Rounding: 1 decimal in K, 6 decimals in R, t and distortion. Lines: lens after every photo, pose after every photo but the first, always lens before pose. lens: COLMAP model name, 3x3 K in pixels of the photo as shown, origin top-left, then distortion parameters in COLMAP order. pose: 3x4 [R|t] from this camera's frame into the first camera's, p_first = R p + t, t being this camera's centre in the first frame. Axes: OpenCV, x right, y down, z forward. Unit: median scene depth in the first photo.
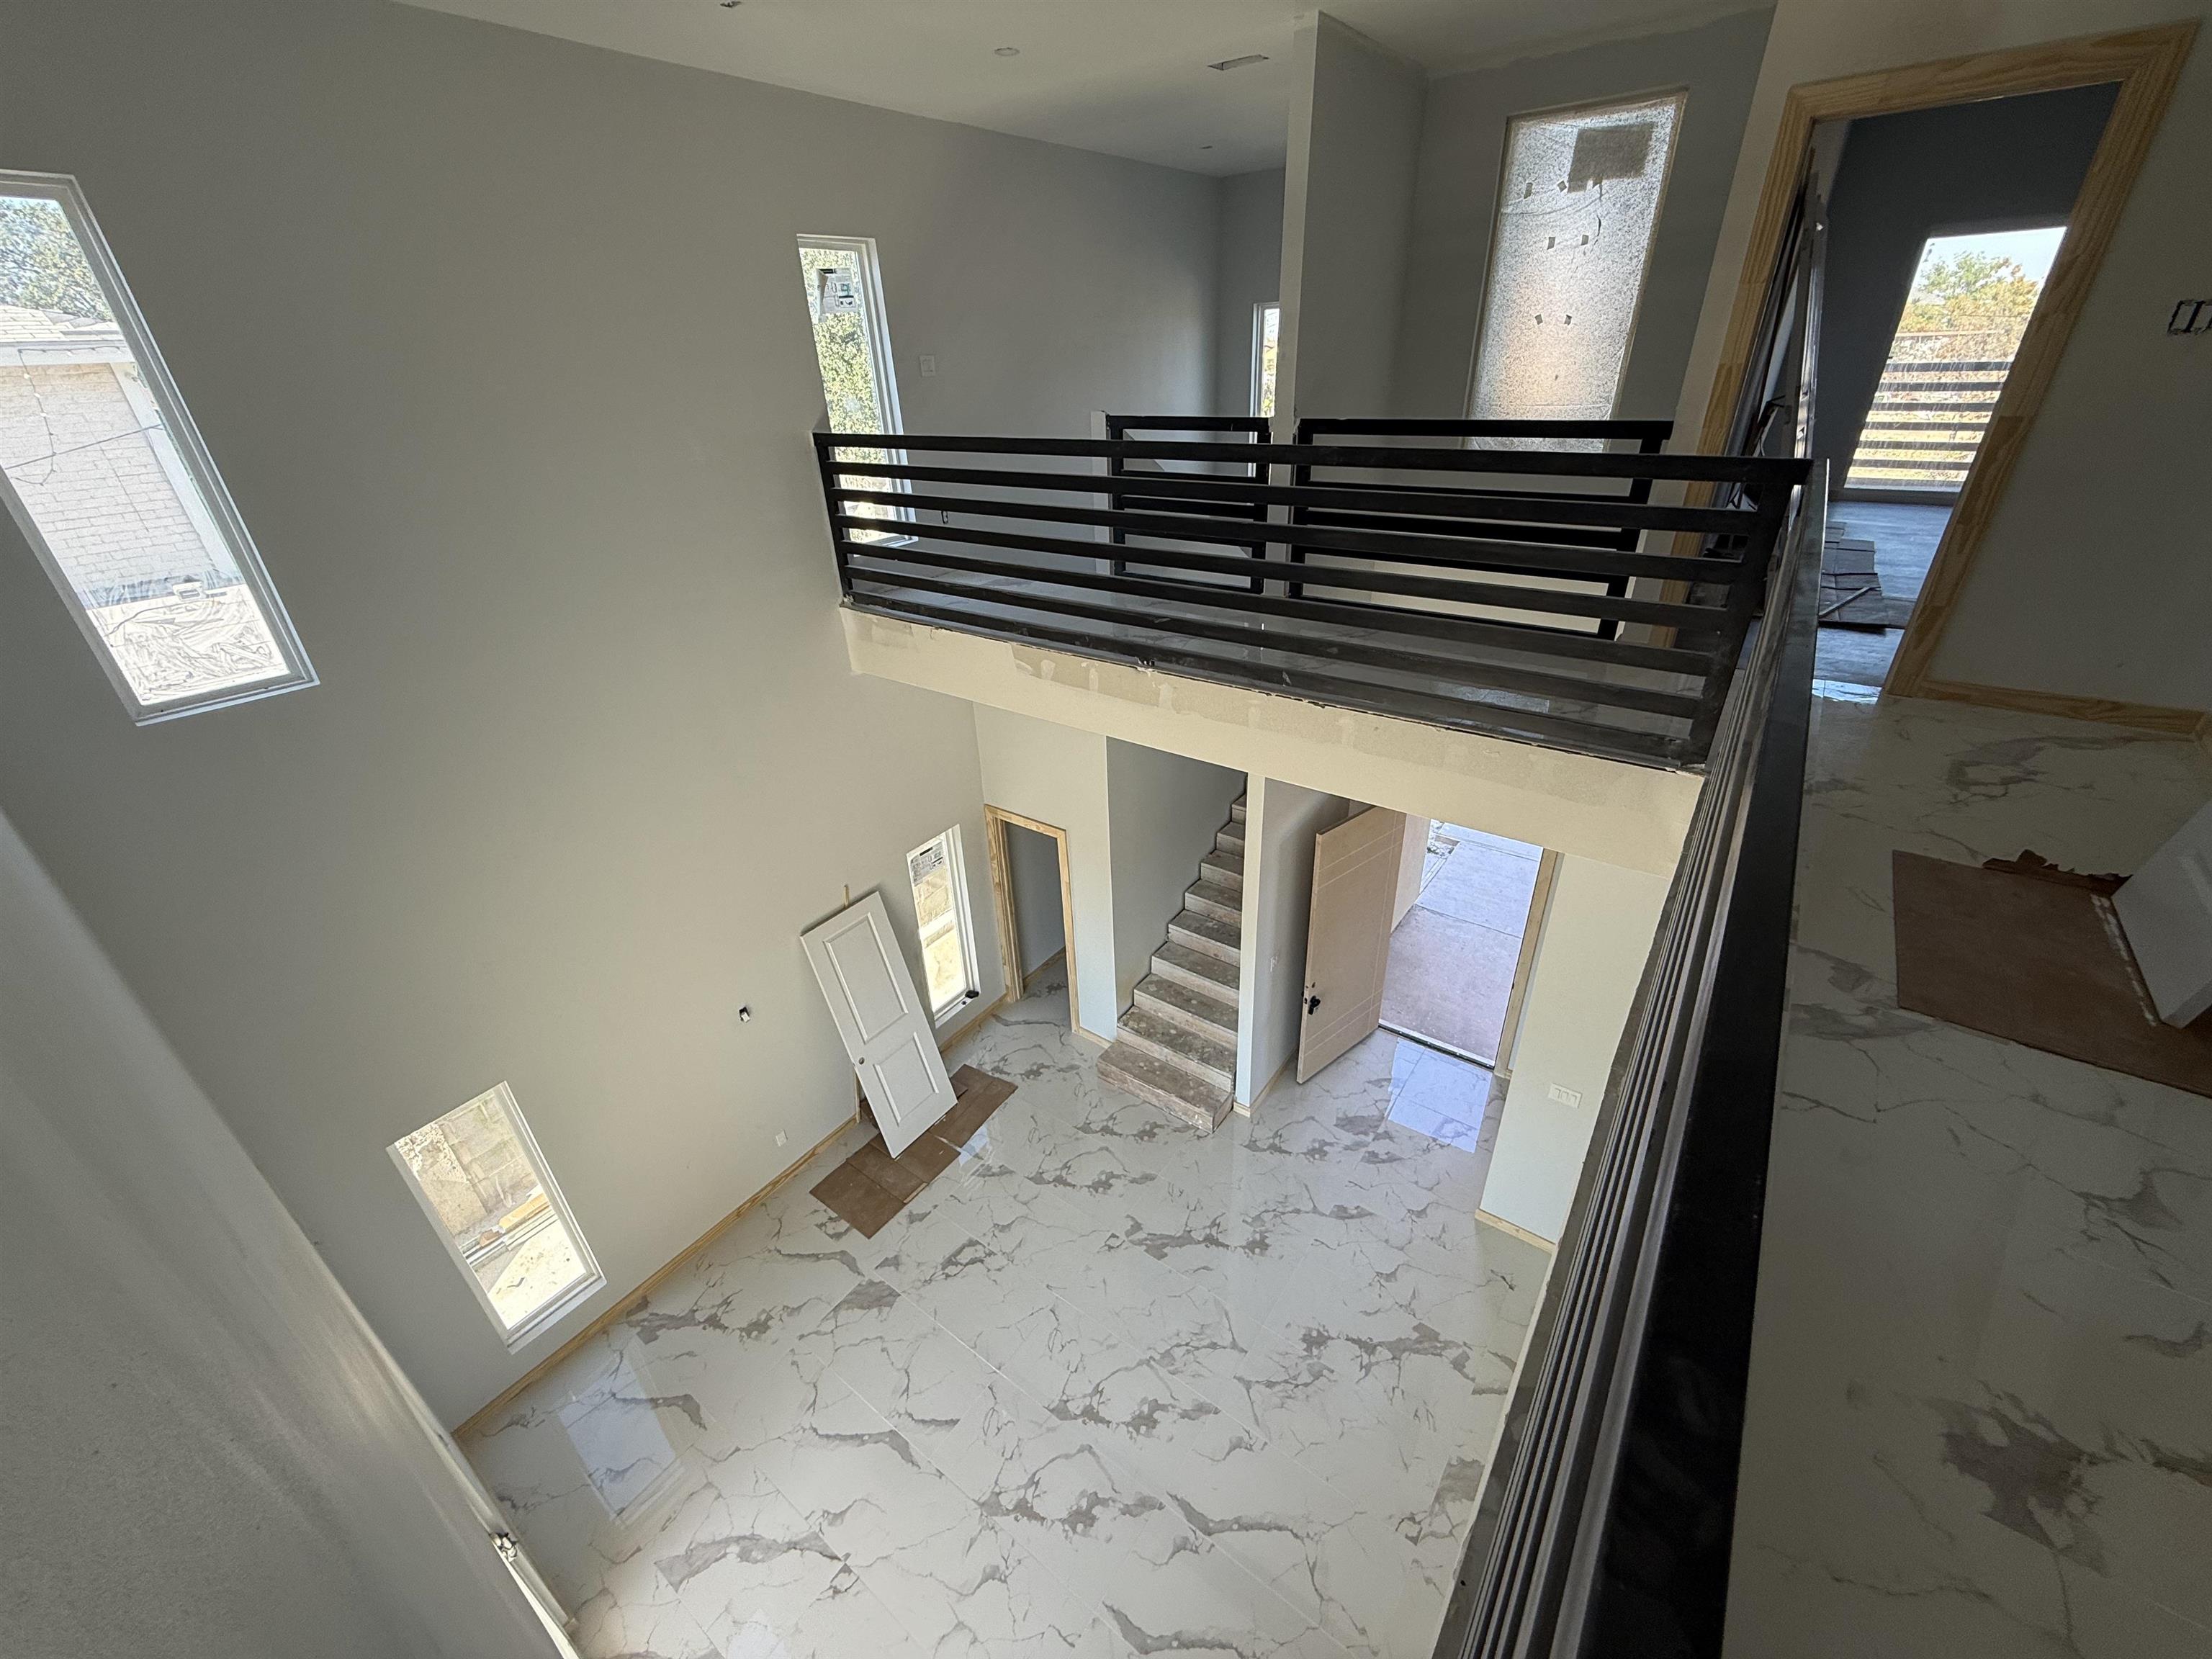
lens RADIAL K [[877.0, 0, 1104.5], [0, 877.0, 830.5], [0, 0, 1]] dist [0.001605, -0.000225]
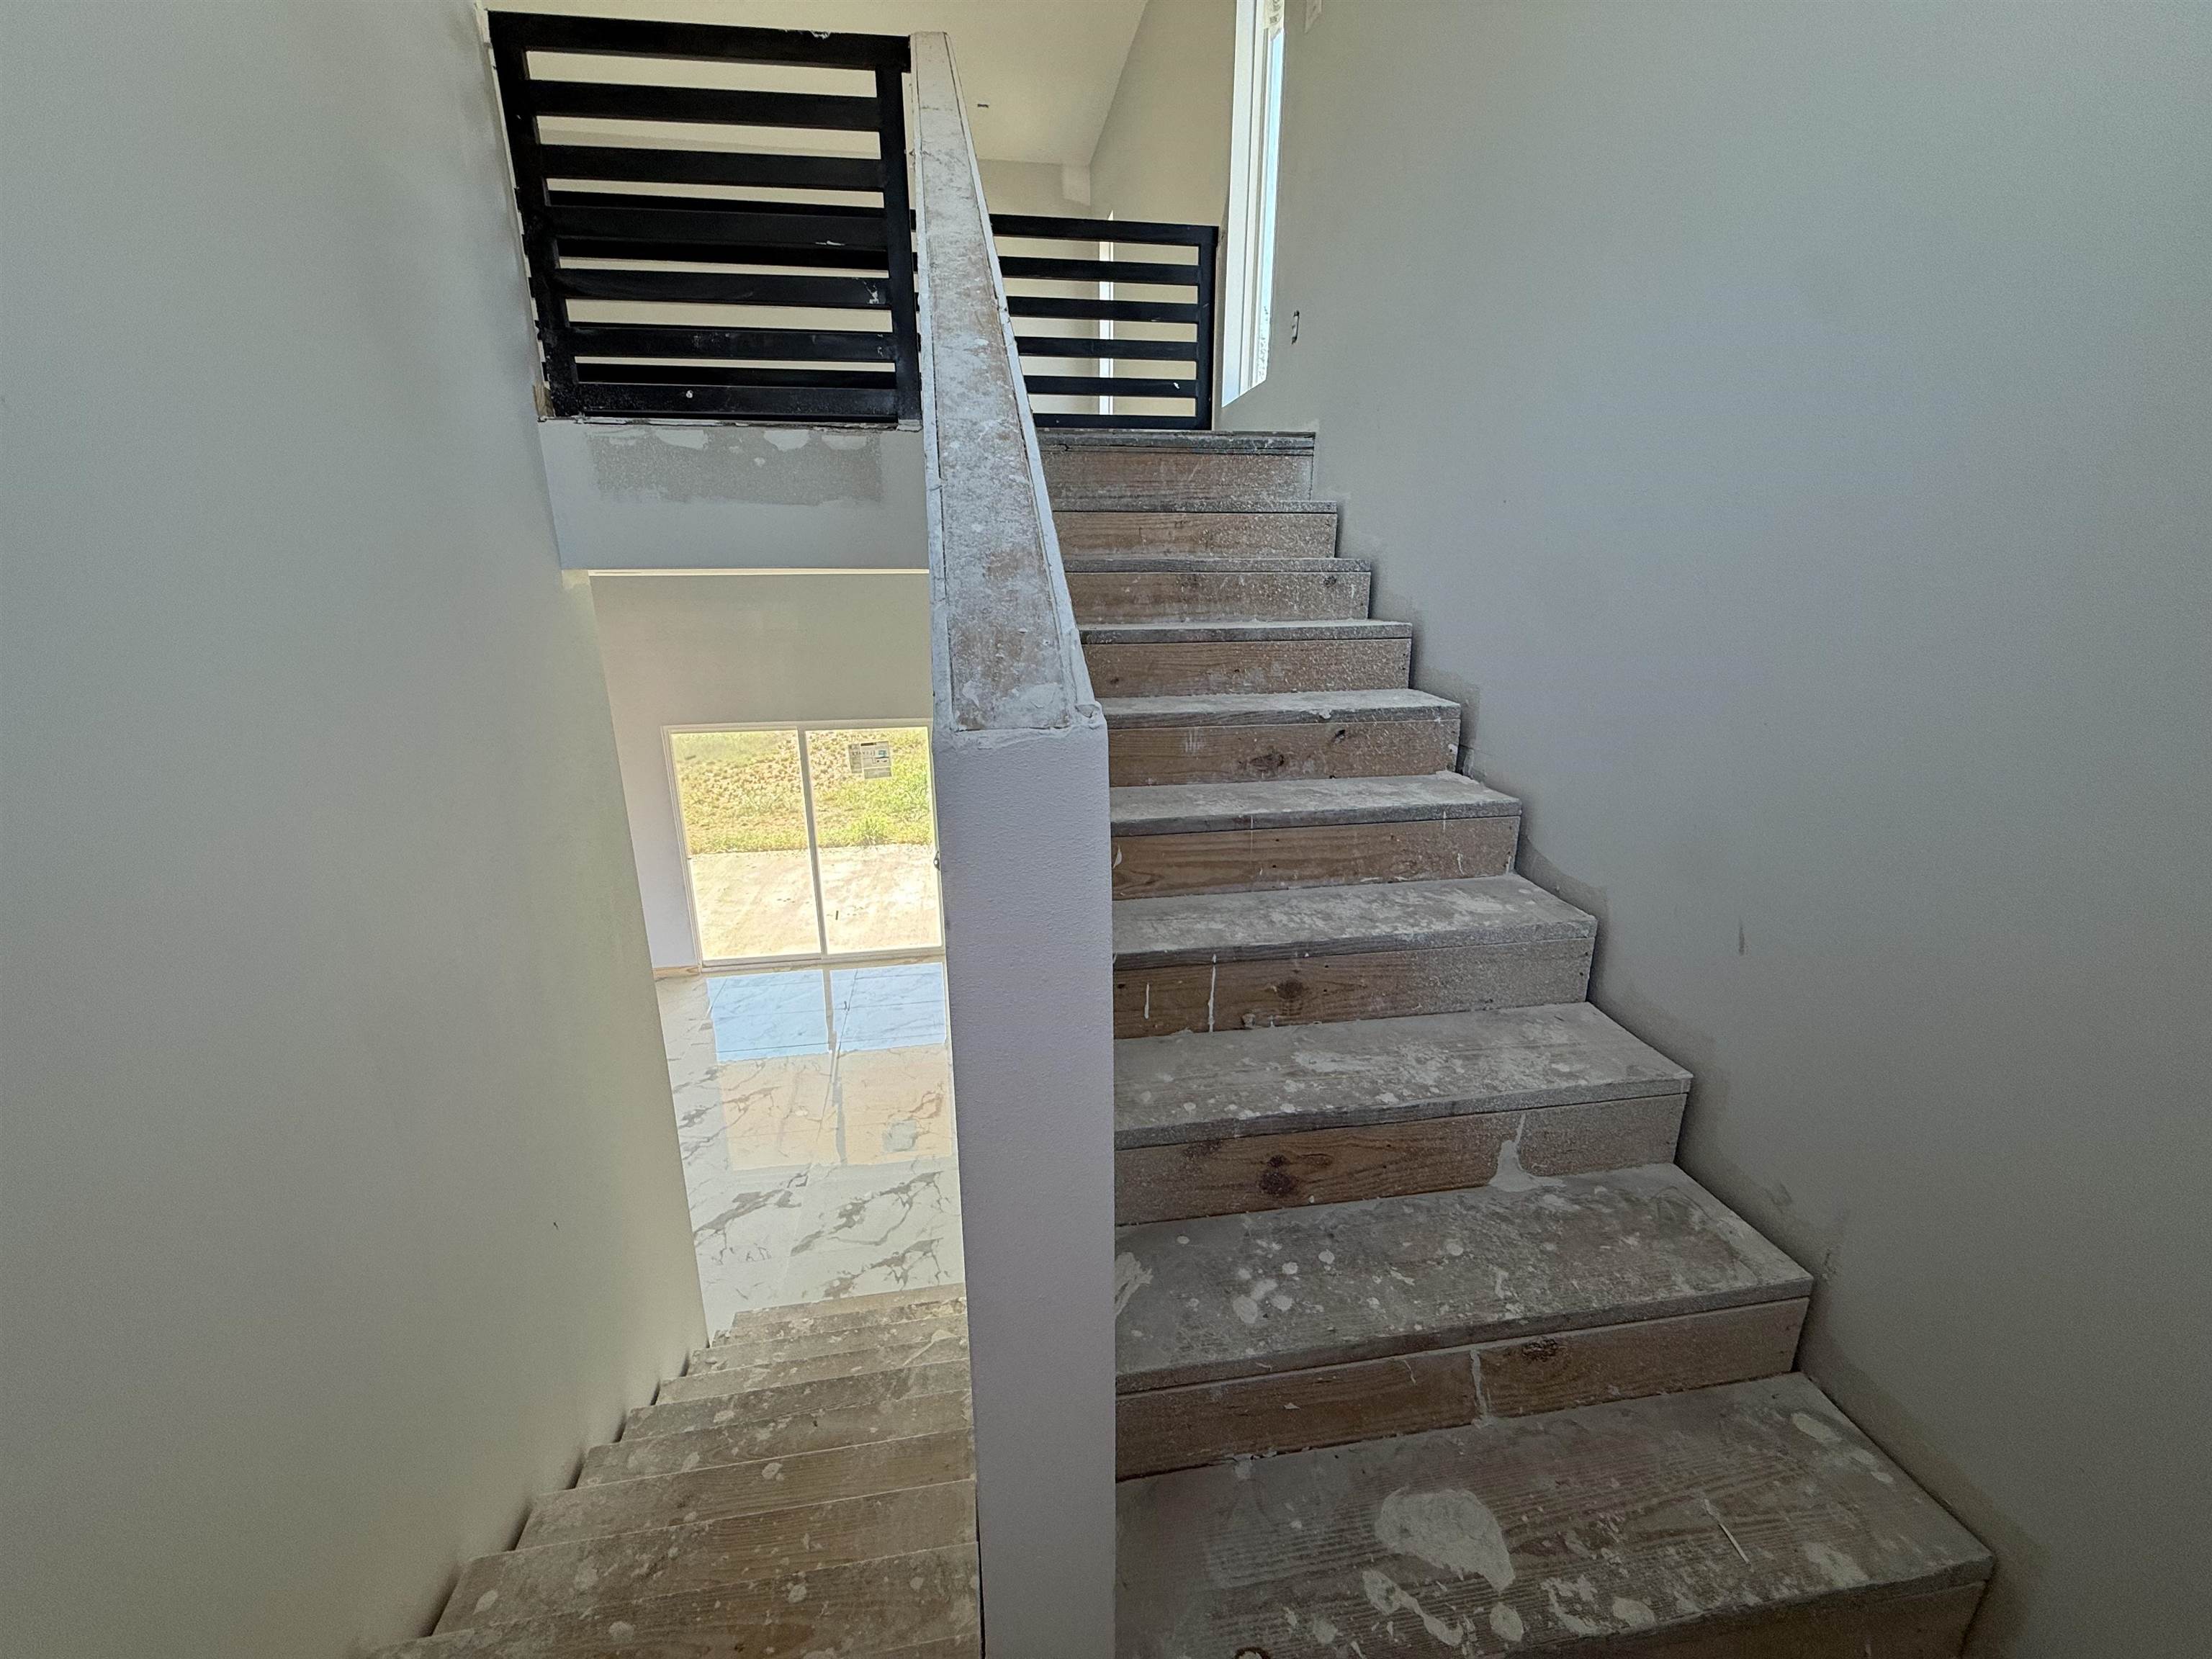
lens RADIAL K [[877.0, 0, 1096.7], [0, 877.0, 843.0], [0, 0, 1]] dist [0.001605, -0.000225]
pose [[-0.698667, 0.245546, -0.671991, 0.369810], [-0.316231, 0.736541, 0.597917, -0.480671], [0.641765, 0.630249, -0.436948, 1.618835]]
